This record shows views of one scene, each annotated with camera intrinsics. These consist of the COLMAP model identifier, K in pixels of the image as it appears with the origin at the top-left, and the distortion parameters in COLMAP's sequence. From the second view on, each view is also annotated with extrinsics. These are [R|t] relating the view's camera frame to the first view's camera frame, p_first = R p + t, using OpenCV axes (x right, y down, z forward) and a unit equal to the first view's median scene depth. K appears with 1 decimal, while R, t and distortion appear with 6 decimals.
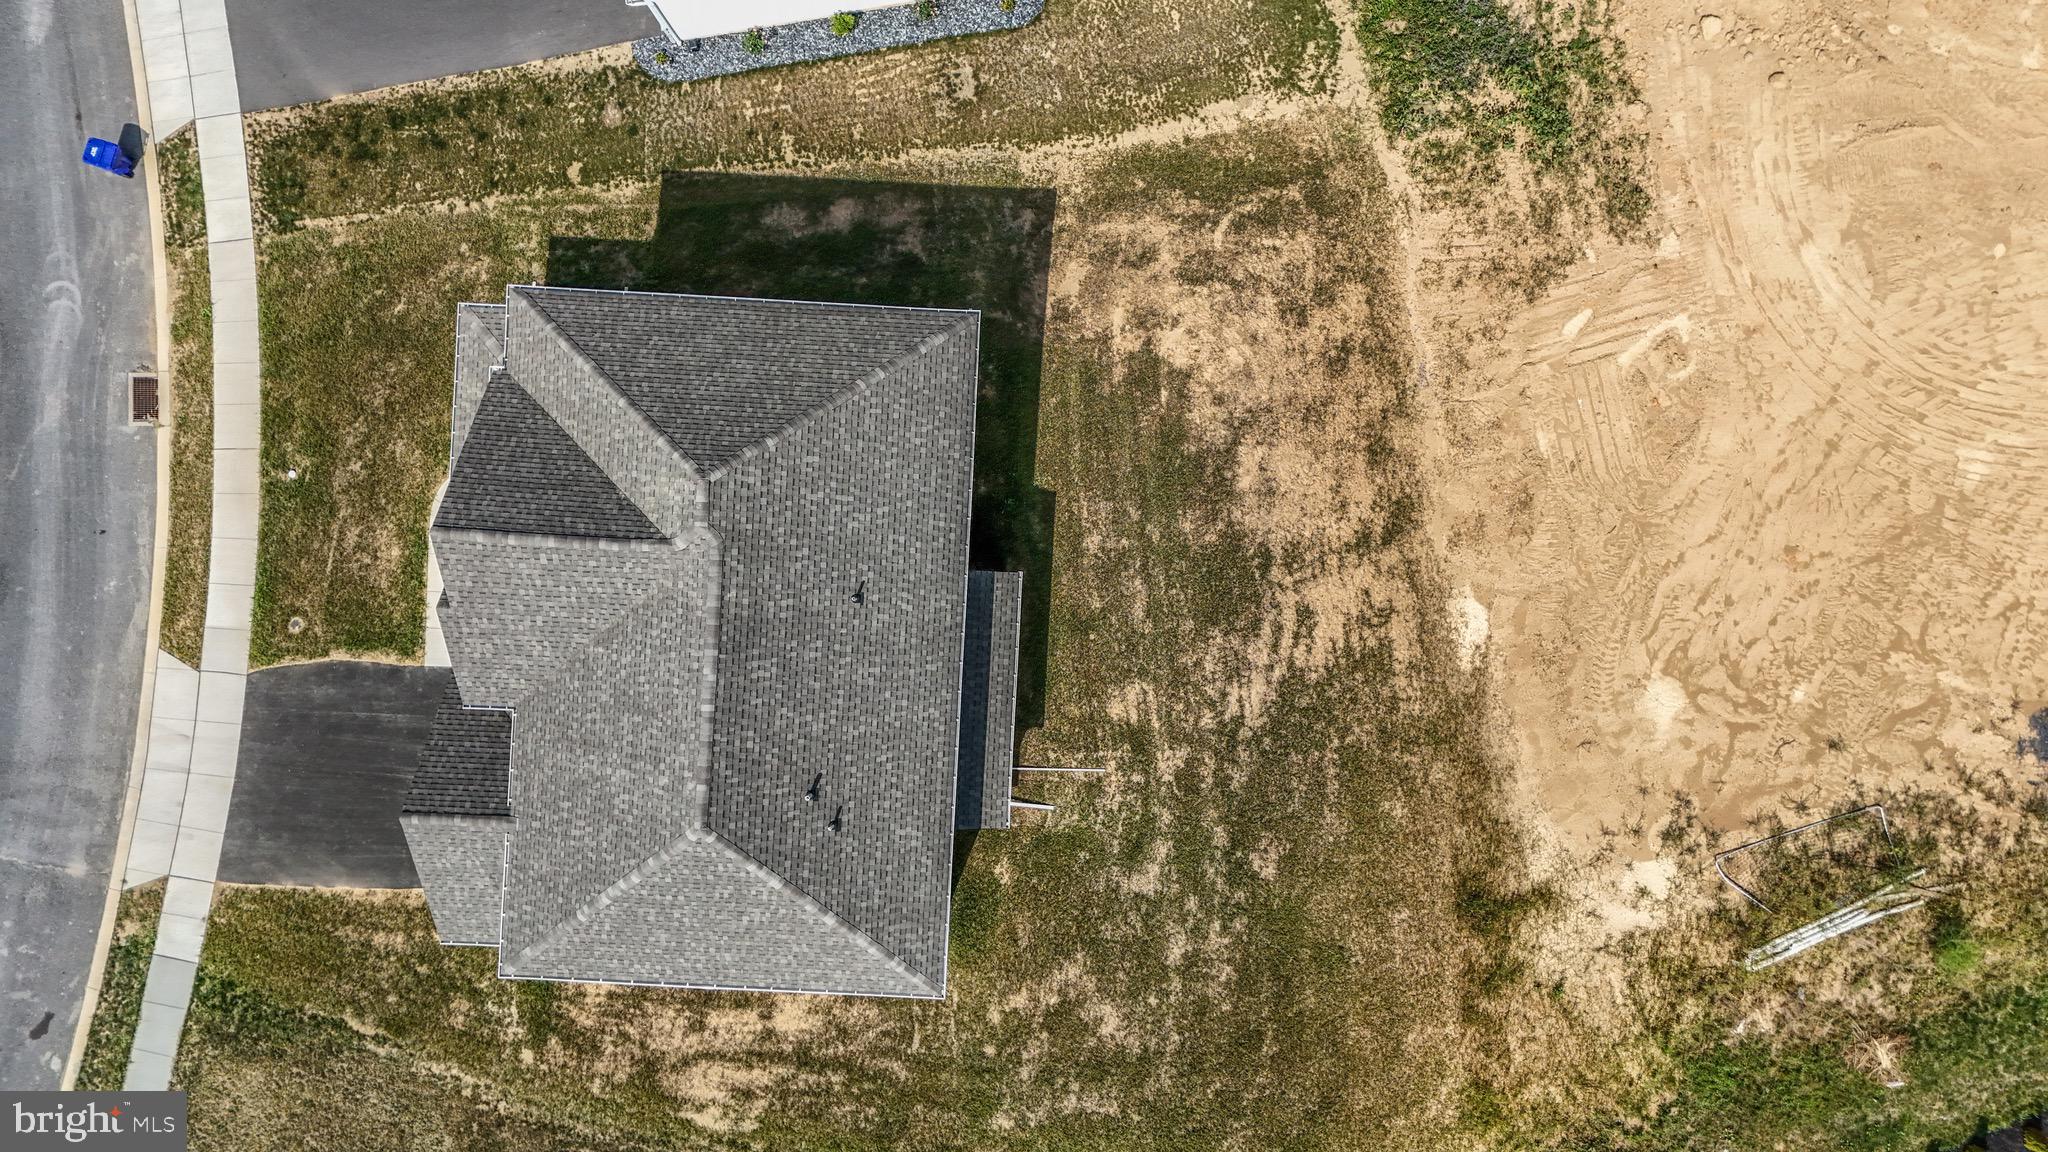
lens RADIAL K [[1512.2, 0, 1020.4], [0, 1512.2, 573.8], [0, 0, 1]] dist [0.069032, -0.056045]
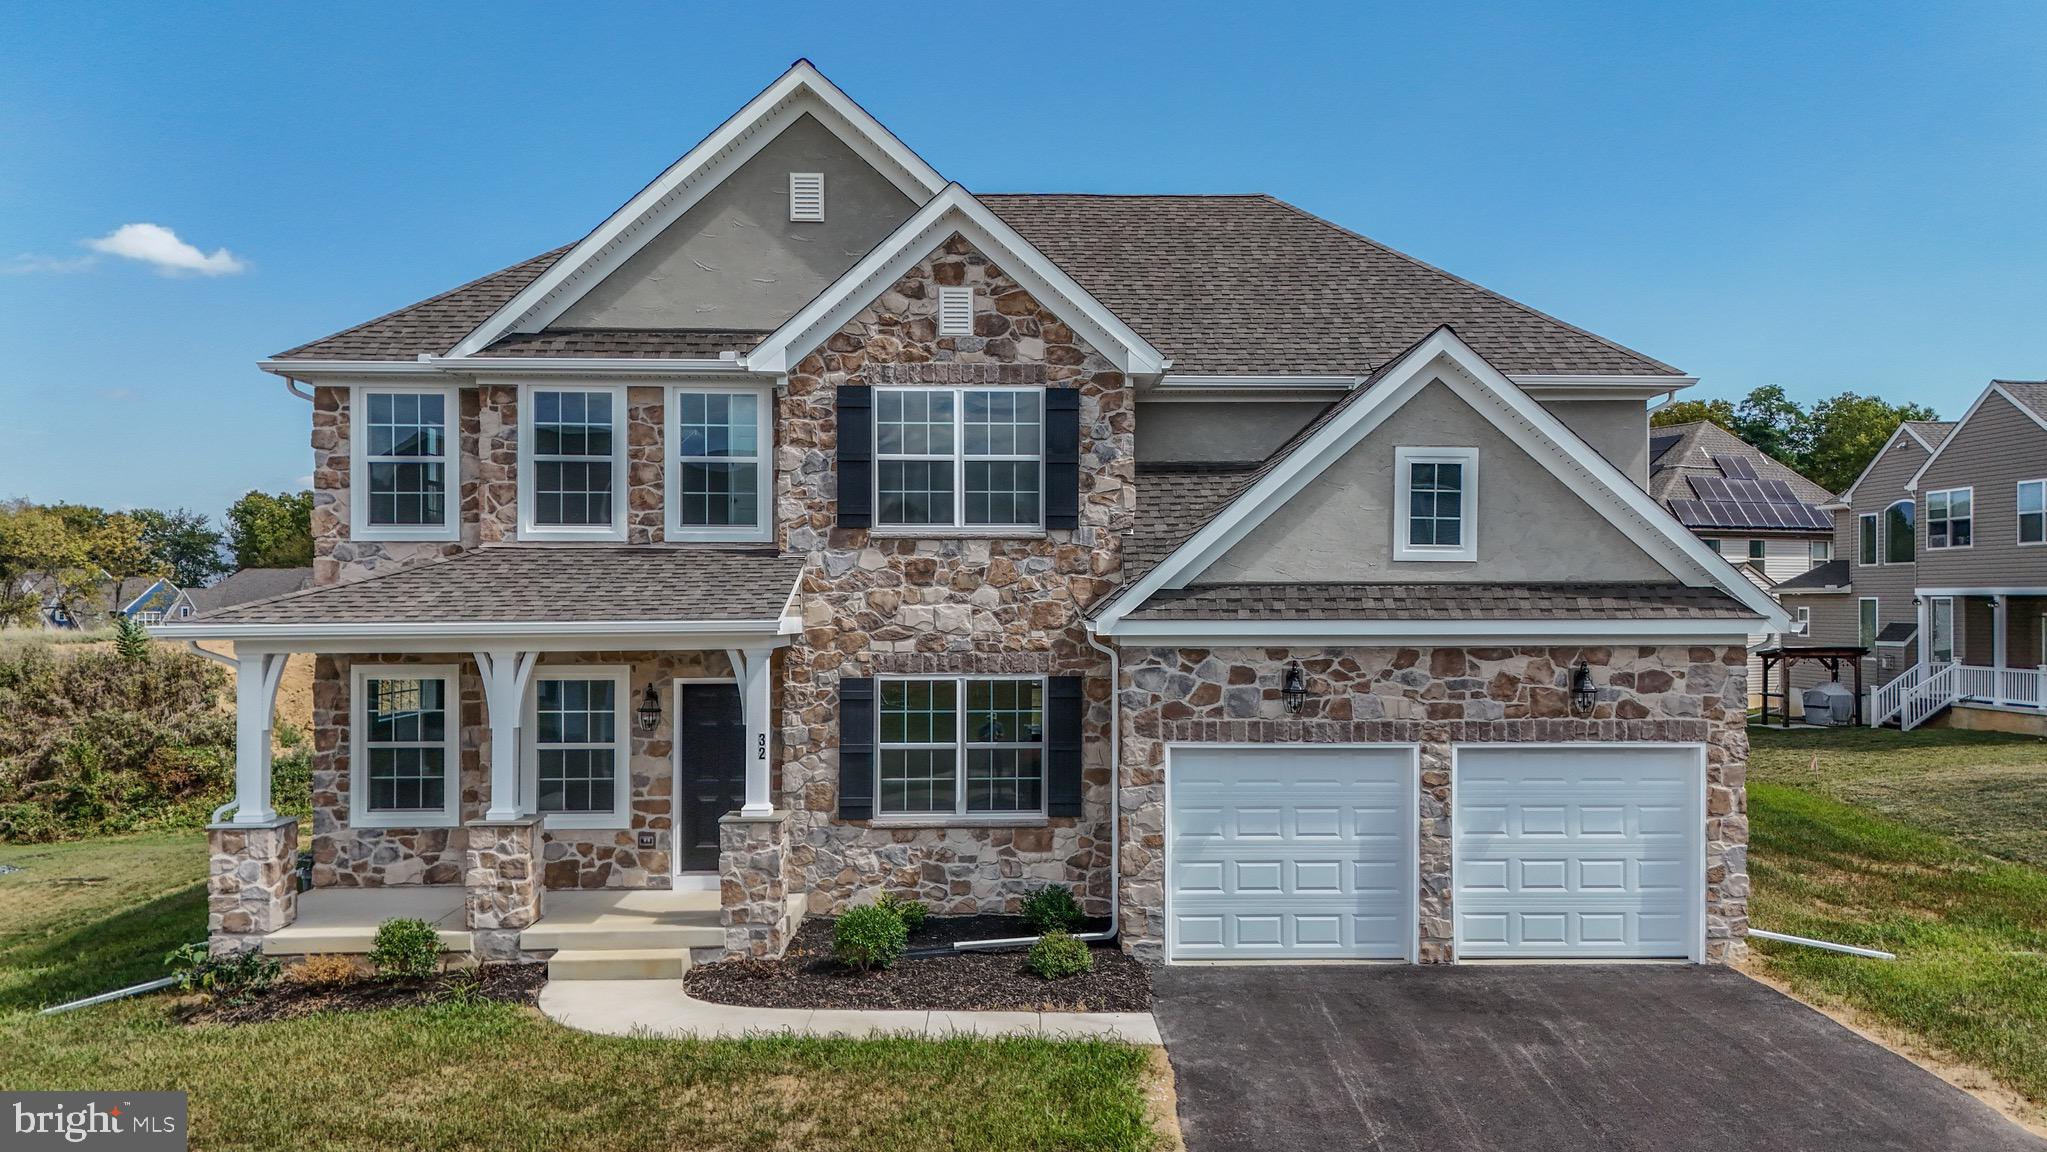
lens RADIAL K [[1593.8, 0, 1072.4], [0, 1593.8, 616.8], [0, 0, 1]] dist [0.039000, -0.014035]
pose [[-0.083363, 0.002819, 0.996515, -0.708852], [0.996518, 0.001824, 0.083358, 0.014399], [-0.001582, 0.999994, -0.002962, 0.906825]]
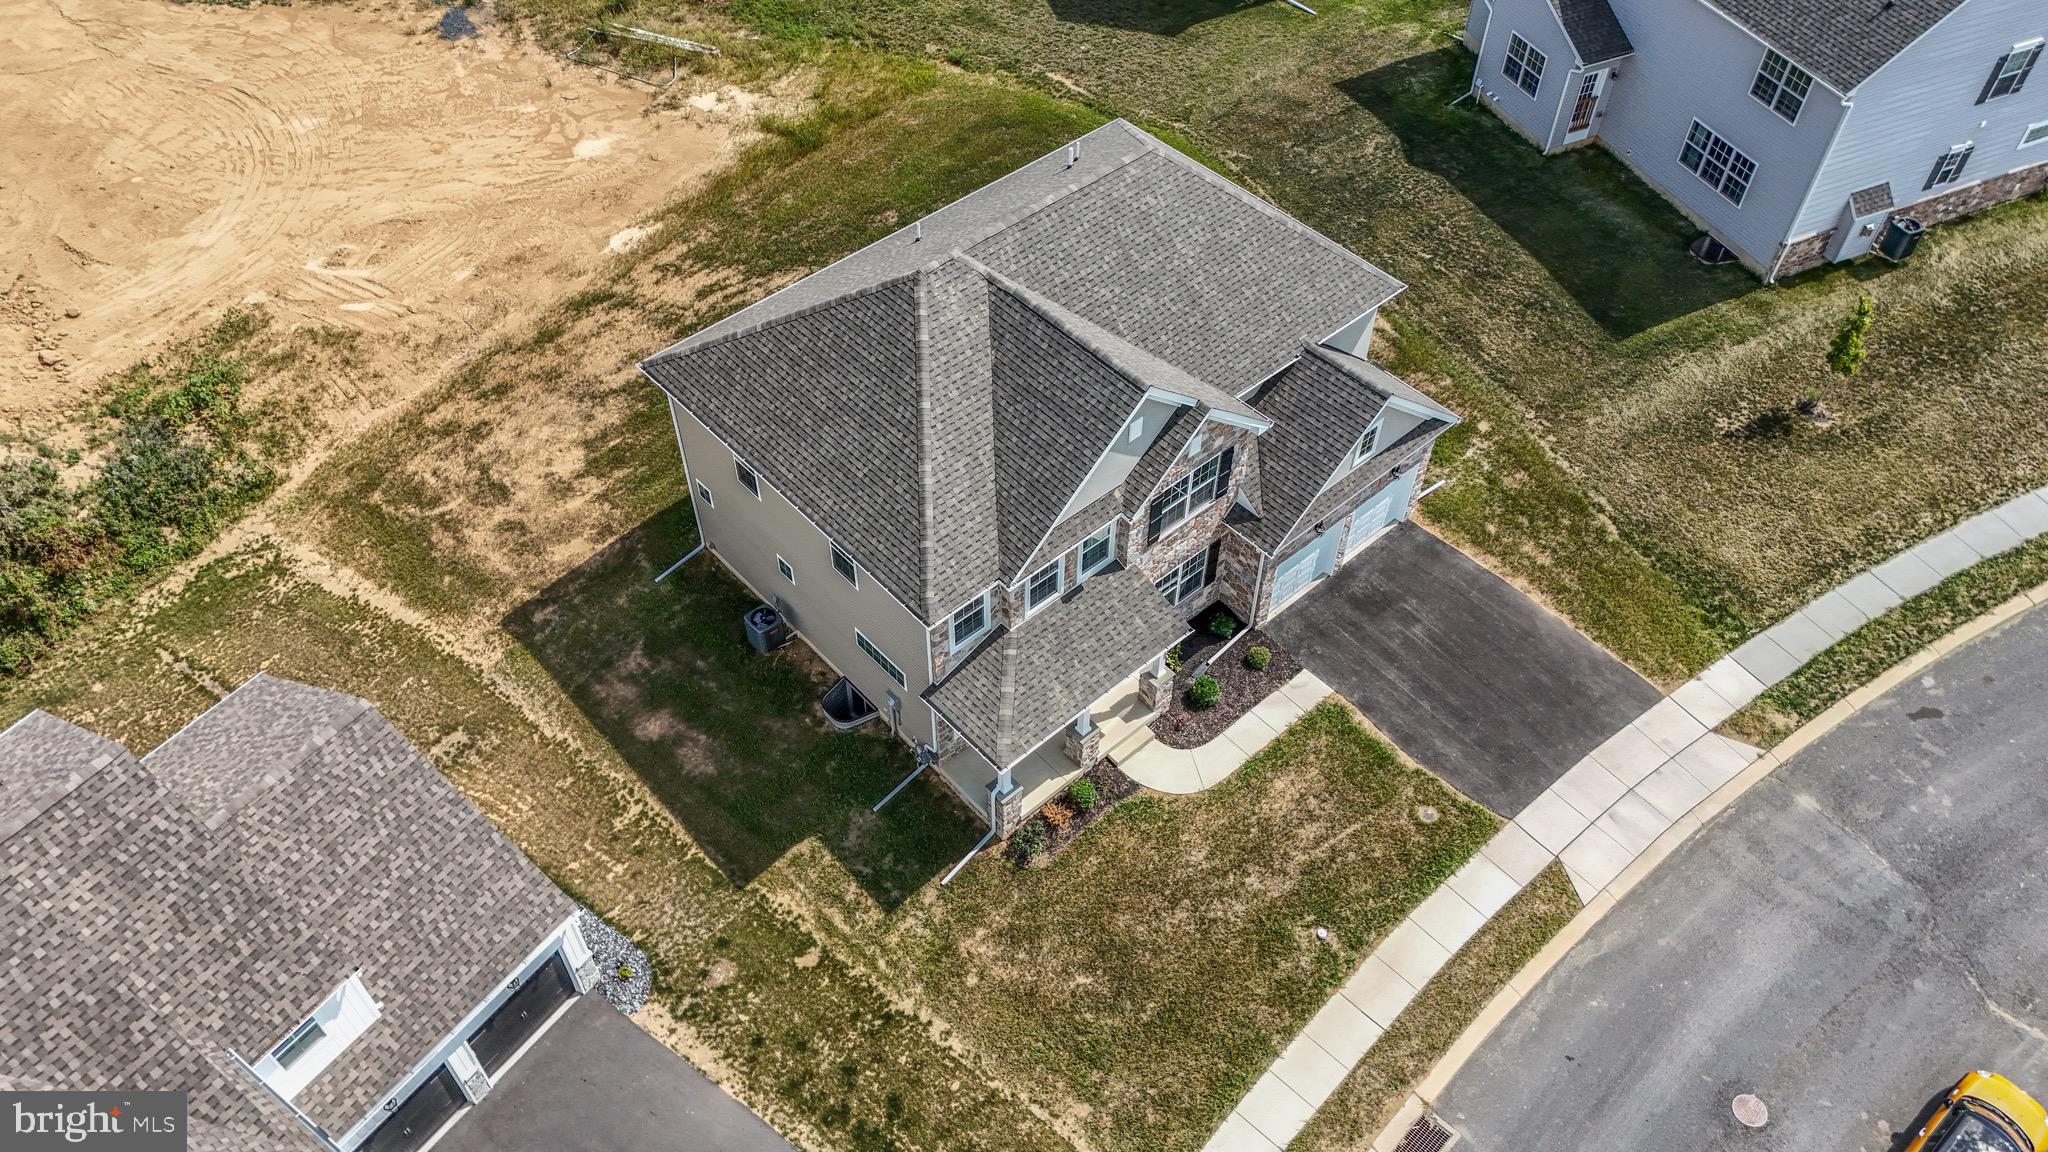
lens RADIAL K [[1512.2, 0, 1024.4], [0, 1512.2, 581.2], [0, 0, 1]] dist [0.069032, -0.056045]
pose [[-0.702345, -0.527744, 0.477700, -0.652369], [0.711817, -0.525653, 0.465838, -0.453490], [0.005261, 0.667214, 0.744848, 0.281562]]
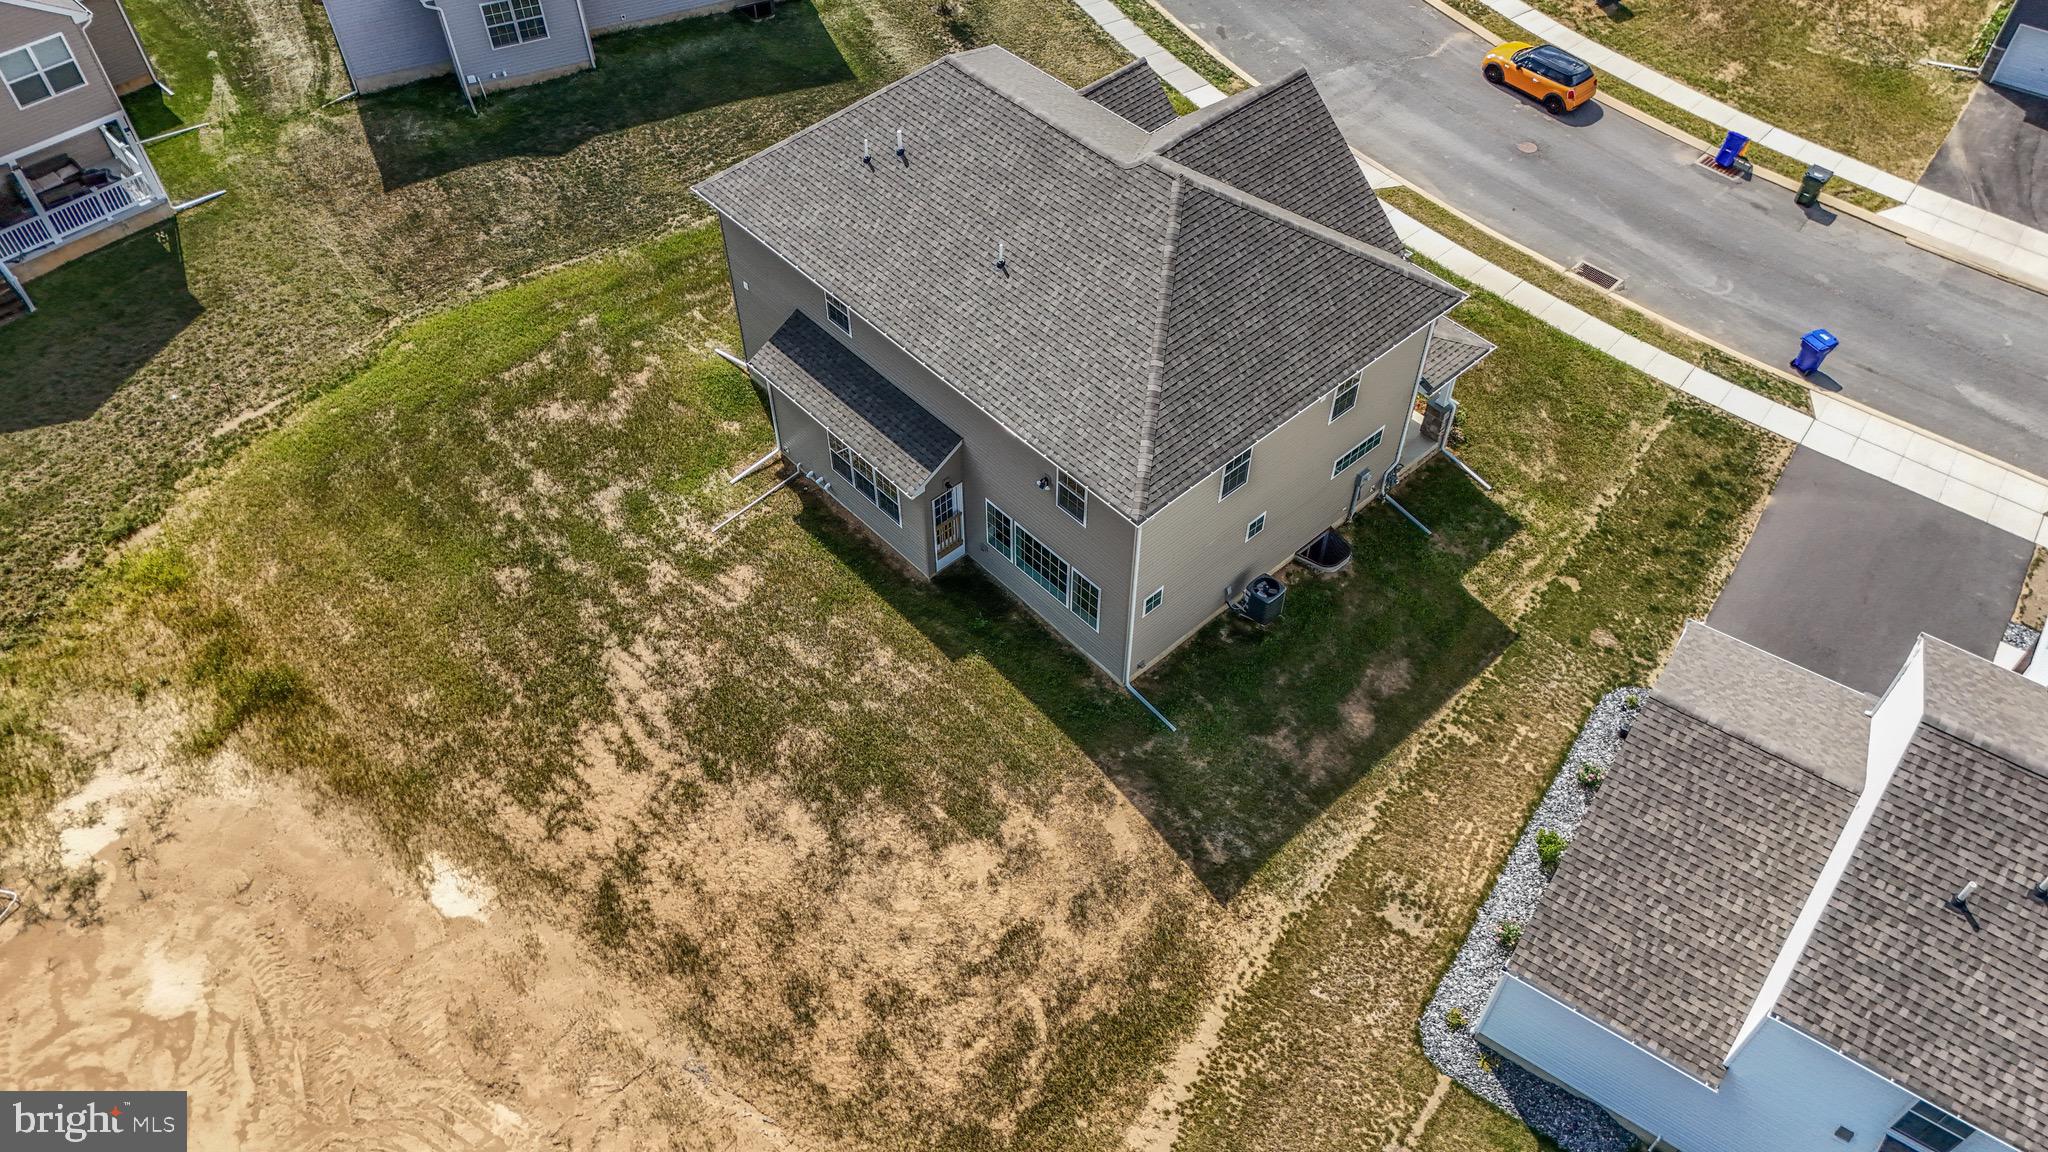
lens RADIAL K [[1512.2, 0, 1026.3], [0, 1512.2, 577.5], [0, 0, 1]] dist [0.069032, -0.056045]
pose [[-0.701781, 0.540915, -0.463589, 0.368586], [-0.712327, -0.523951, 0.466975, -0.462228], [0.009696, 0.657941, 0.753007, 0.302888]]
